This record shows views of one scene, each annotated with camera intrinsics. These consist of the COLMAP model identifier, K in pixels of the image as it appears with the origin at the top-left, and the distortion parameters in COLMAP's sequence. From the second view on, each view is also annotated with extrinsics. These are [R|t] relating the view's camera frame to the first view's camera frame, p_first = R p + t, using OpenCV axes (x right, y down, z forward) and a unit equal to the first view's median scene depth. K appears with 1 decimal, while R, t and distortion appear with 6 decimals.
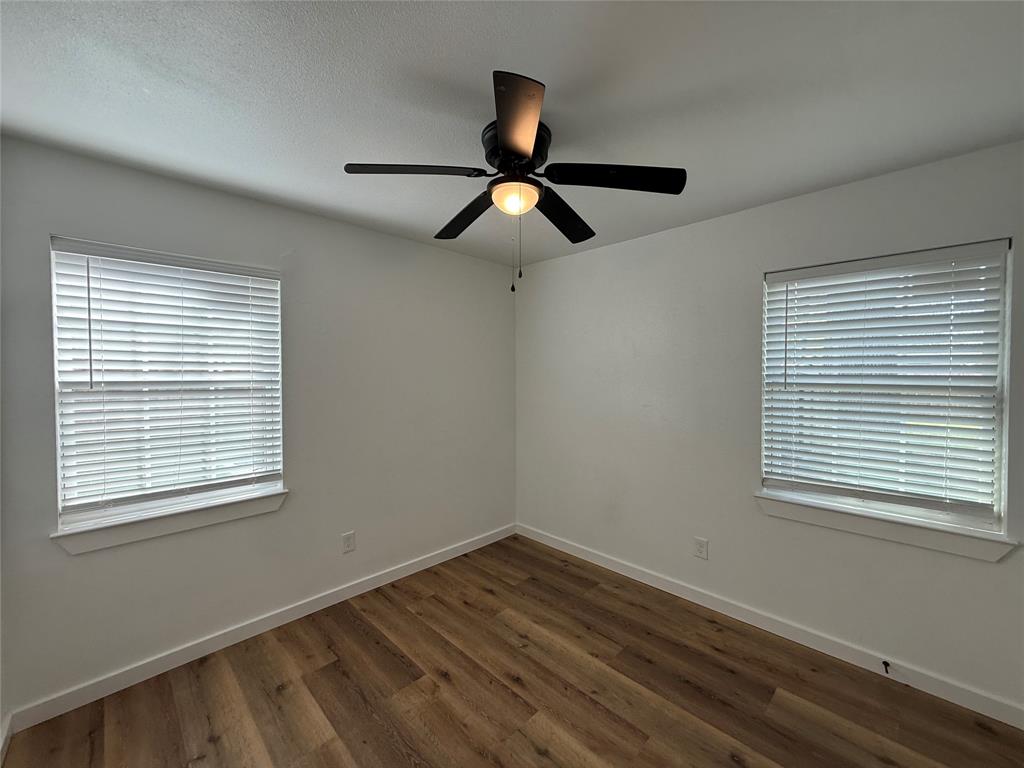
lens RADIAL K [[408.5, 0, 511.0], [0, 408.5, 383.1], [0, 0, 1]] dist [0.001149, 0.000340]
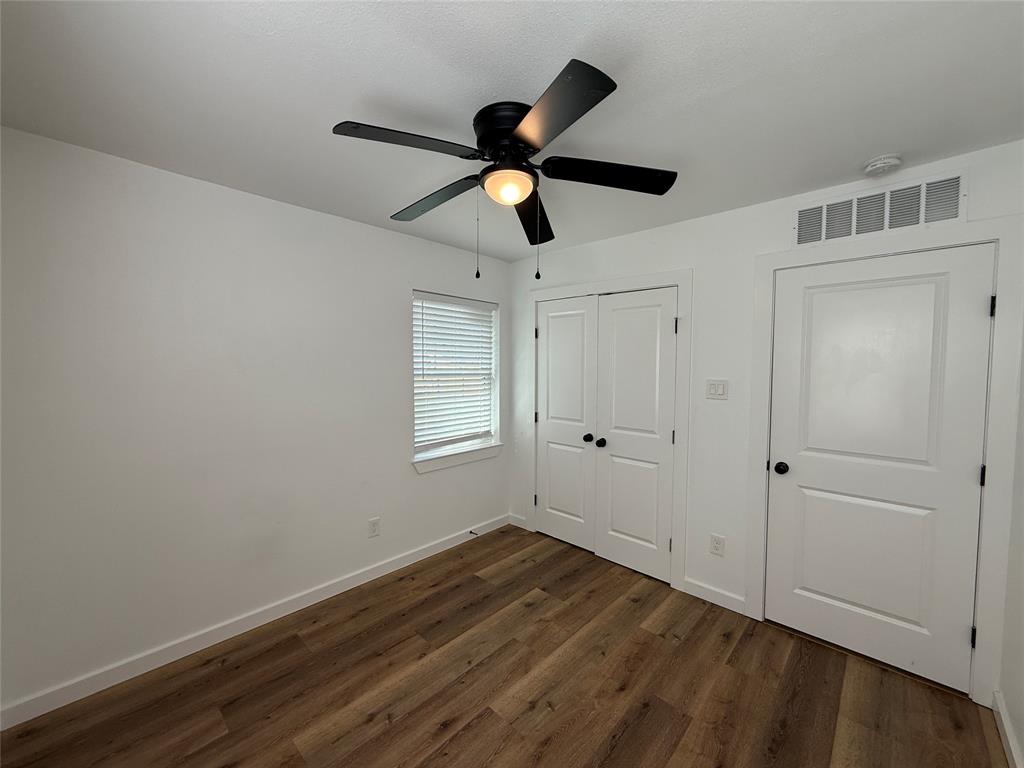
lens RADIAL K [[408.5, 0, 510.7], [0, 408.5, 382.4], [0, 0, 1]] dist [0.001149, 0.000340]
pose [[-0.032659, -0.041535, 0.998603, -0.765875], [0.021147, 0.998884, 0.042239, -0.026281], [-0.999243, 0.022497, -0.031744, 0.817255]]
